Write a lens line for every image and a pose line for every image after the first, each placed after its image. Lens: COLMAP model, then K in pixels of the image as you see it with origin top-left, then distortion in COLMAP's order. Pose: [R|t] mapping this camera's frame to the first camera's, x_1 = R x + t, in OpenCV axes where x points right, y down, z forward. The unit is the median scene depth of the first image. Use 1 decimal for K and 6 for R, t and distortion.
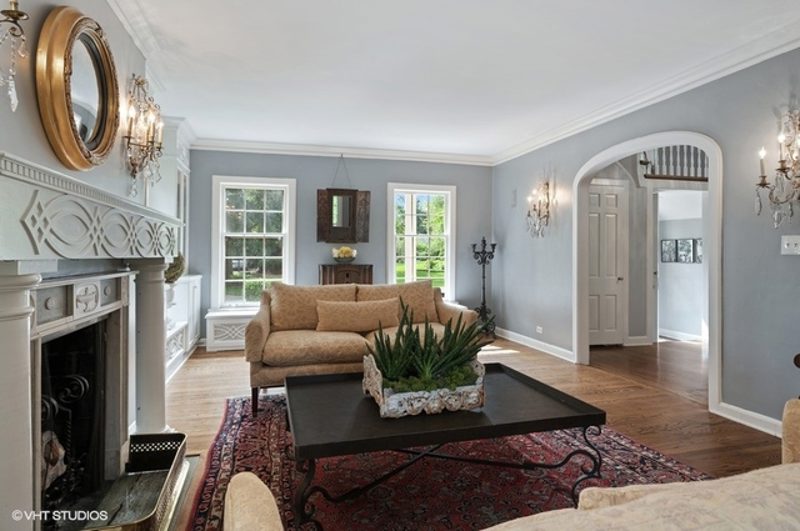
lens RADIAL K [[456.7, 0, 410.4], [0, 456.7, 246.5], [0, 0, 1]] dist [0.004353, 0.000457]
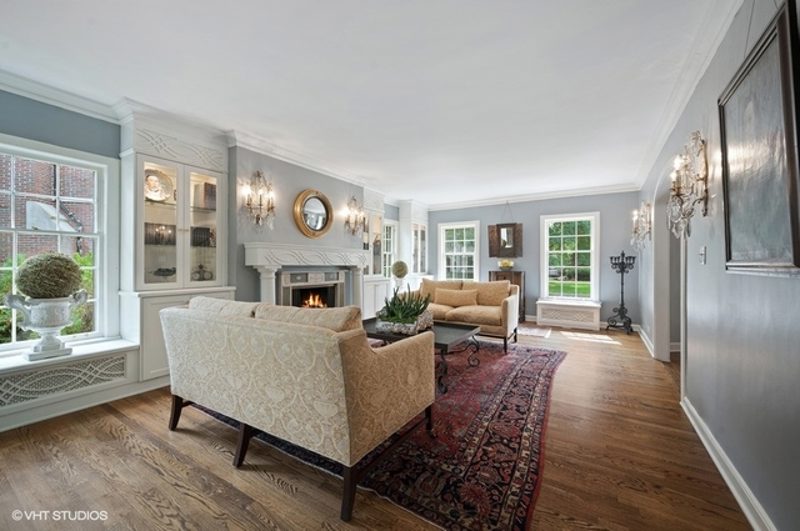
lens RADIAL K [[318.7, 0, 398.1], [0, 318.7, 264.3], [0, 0, 1]] dist [0.003367, 0.000451]
pose [[0.668504, -0.000787, -0.743708, 0.430386], [0.010339, 0.999913, 0.008236, 0.002478], [0.743637, -0.013195, 0.668454, -0.020865]]
